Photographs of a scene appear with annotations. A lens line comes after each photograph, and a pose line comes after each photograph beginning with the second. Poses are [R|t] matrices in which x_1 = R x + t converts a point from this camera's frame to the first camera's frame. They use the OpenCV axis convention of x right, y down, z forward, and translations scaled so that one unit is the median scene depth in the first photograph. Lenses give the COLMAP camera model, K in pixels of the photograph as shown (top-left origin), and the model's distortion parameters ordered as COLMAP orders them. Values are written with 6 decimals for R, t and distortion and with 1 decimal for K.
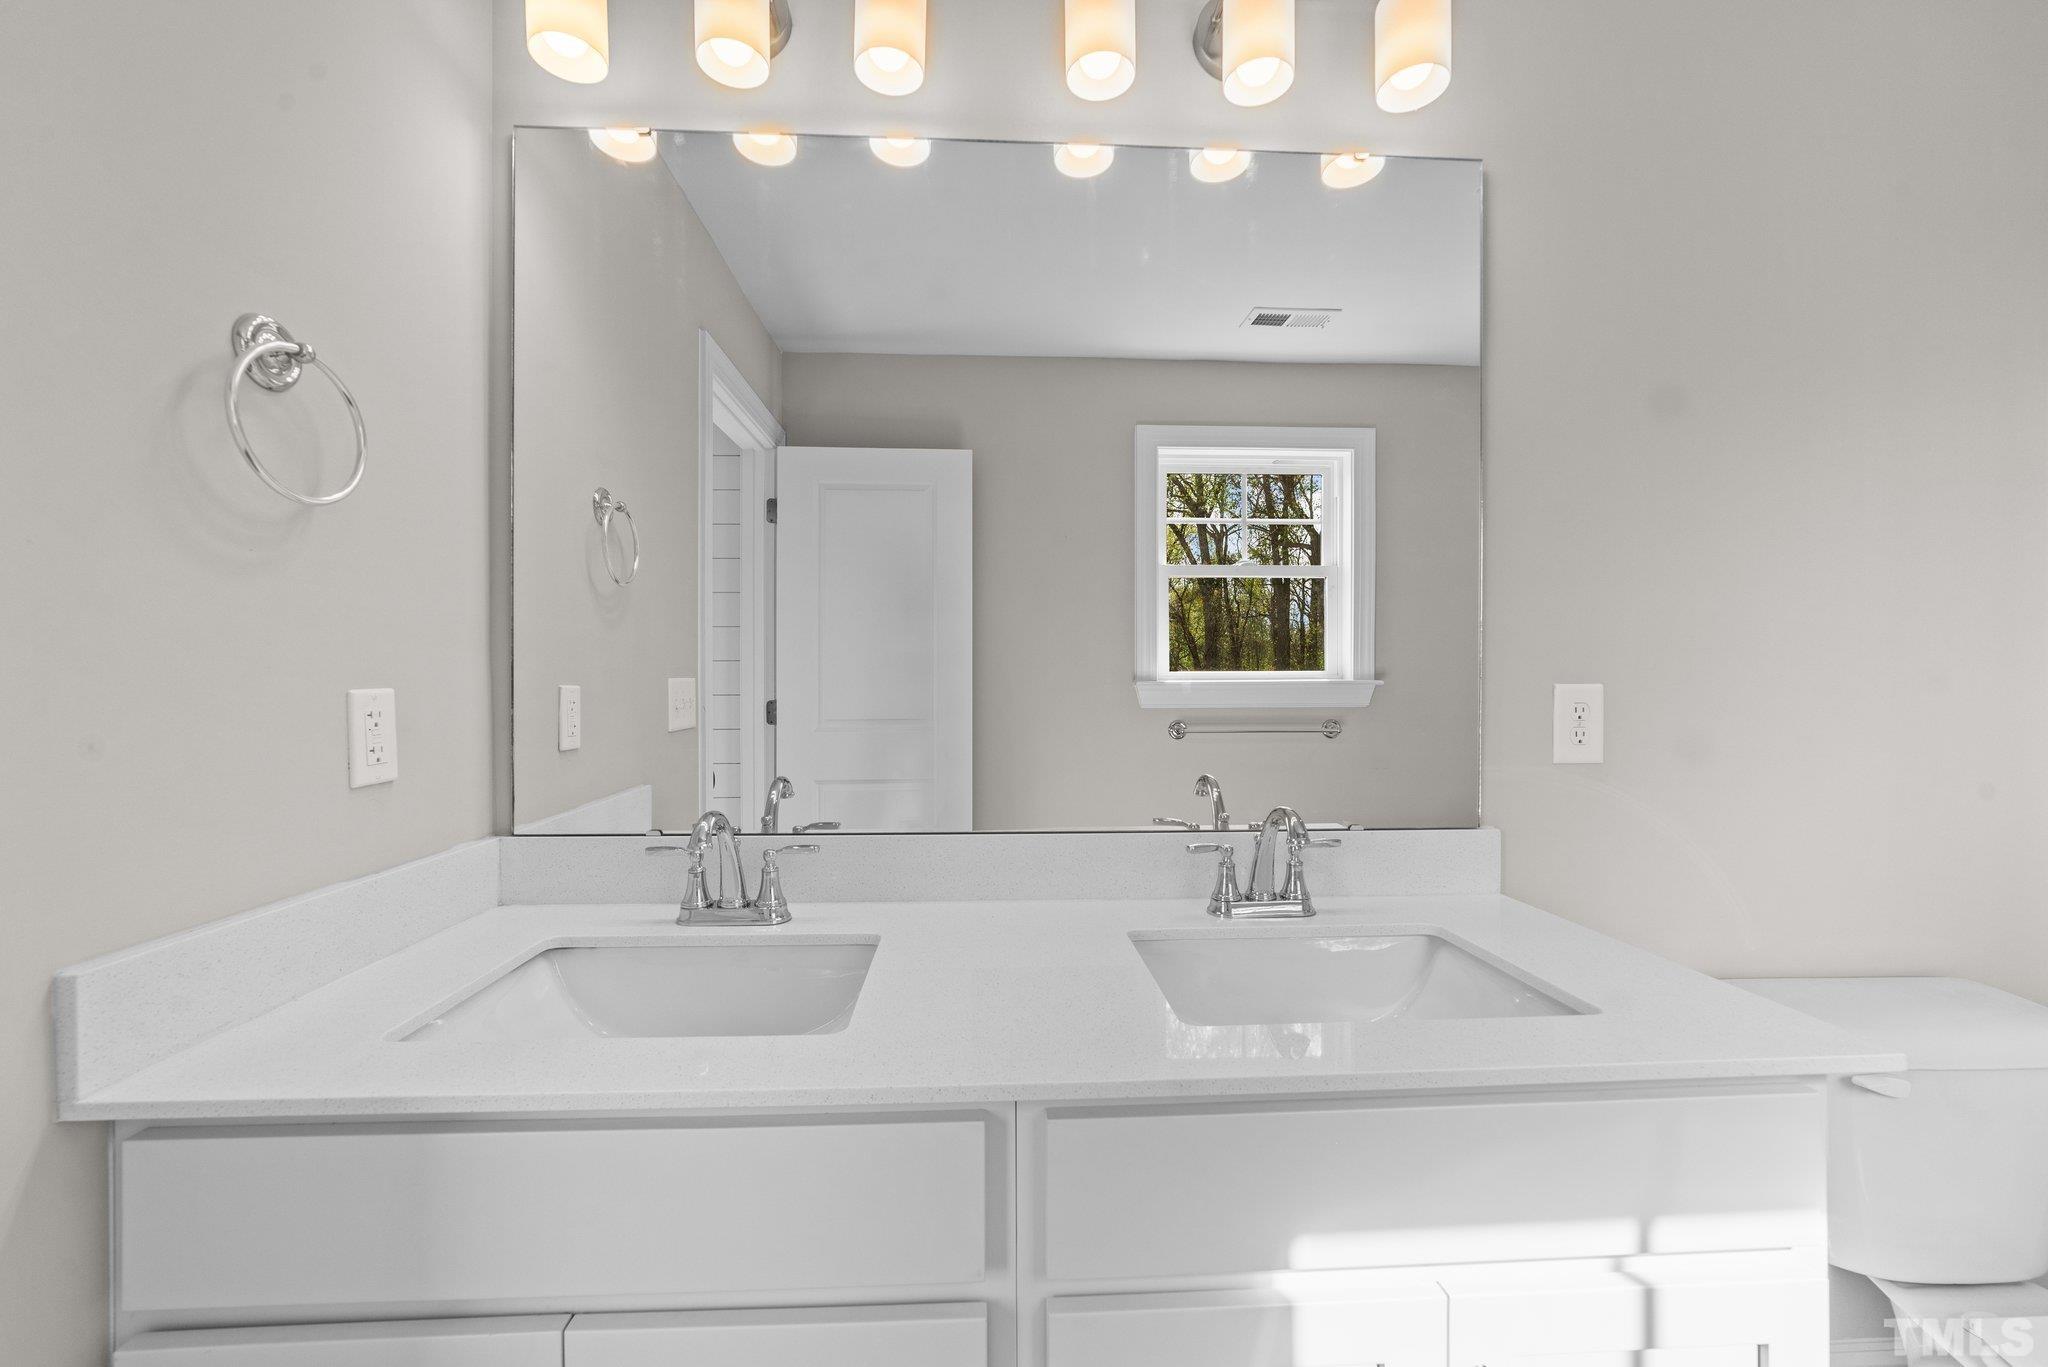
lens RADIAL K [[791.5, 0, 1019.7], [0, 791.5, 683.0], [0, 0, 1]] dist [-0.014909, 0.000704]
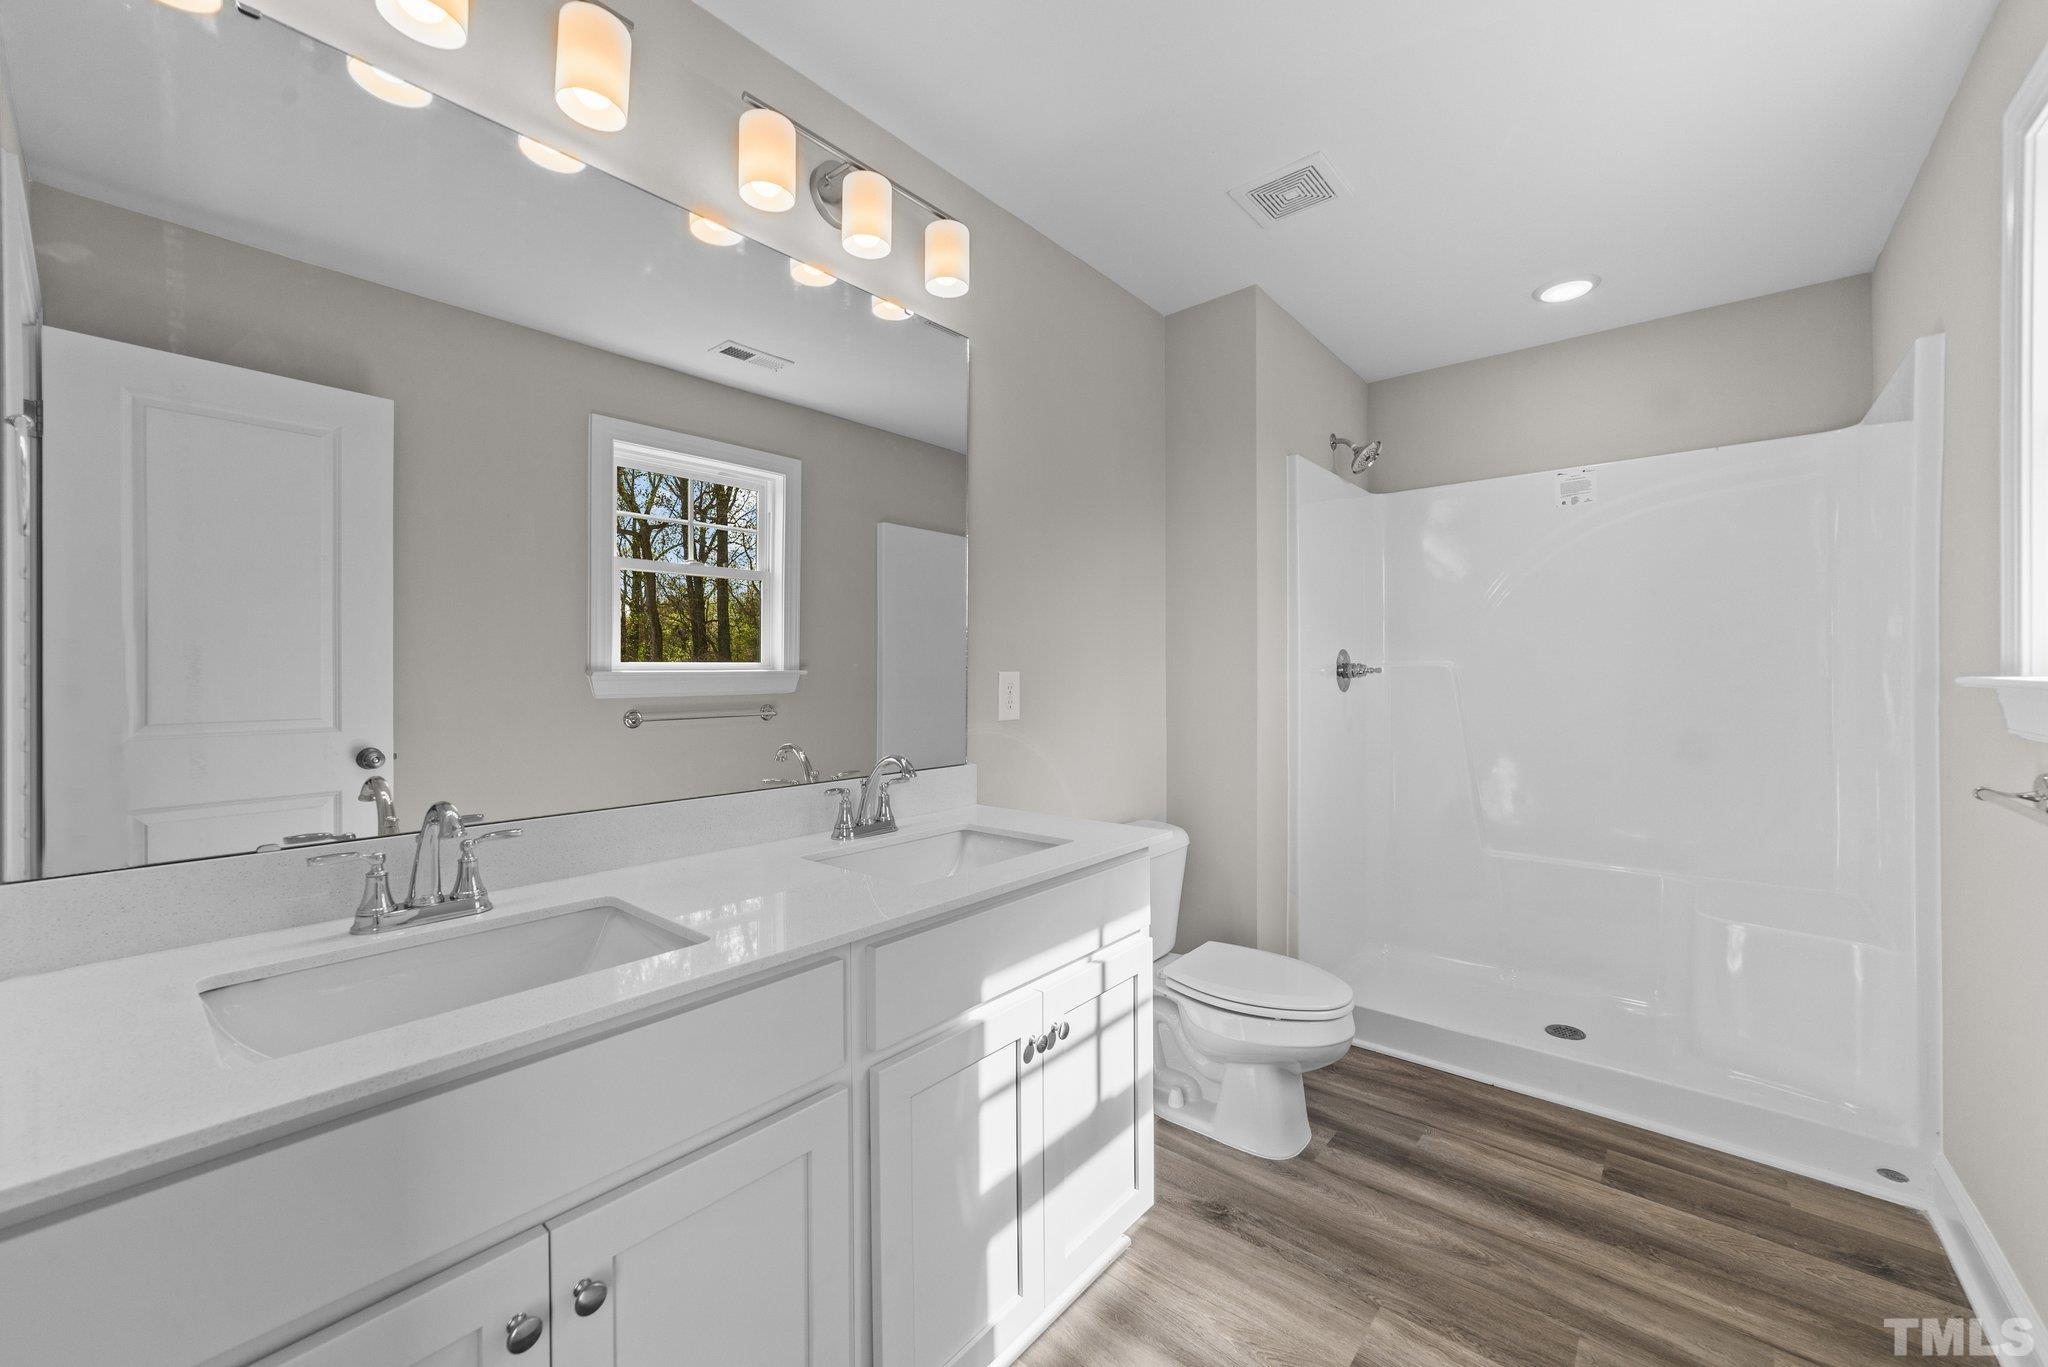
lens RADIAL K [[795.0, 0, 1016.4], [0, 795.0, 672.1], [0, 0, 1]] dist [-0.017655, 0.000240]
pose [[0.687975, -0.001630, 0.725733, -0.233232], [0.003740, 0.999992, -0.001298, 0.001857], [-0.725725, 0.003607, 0.687976, -0.075895]]
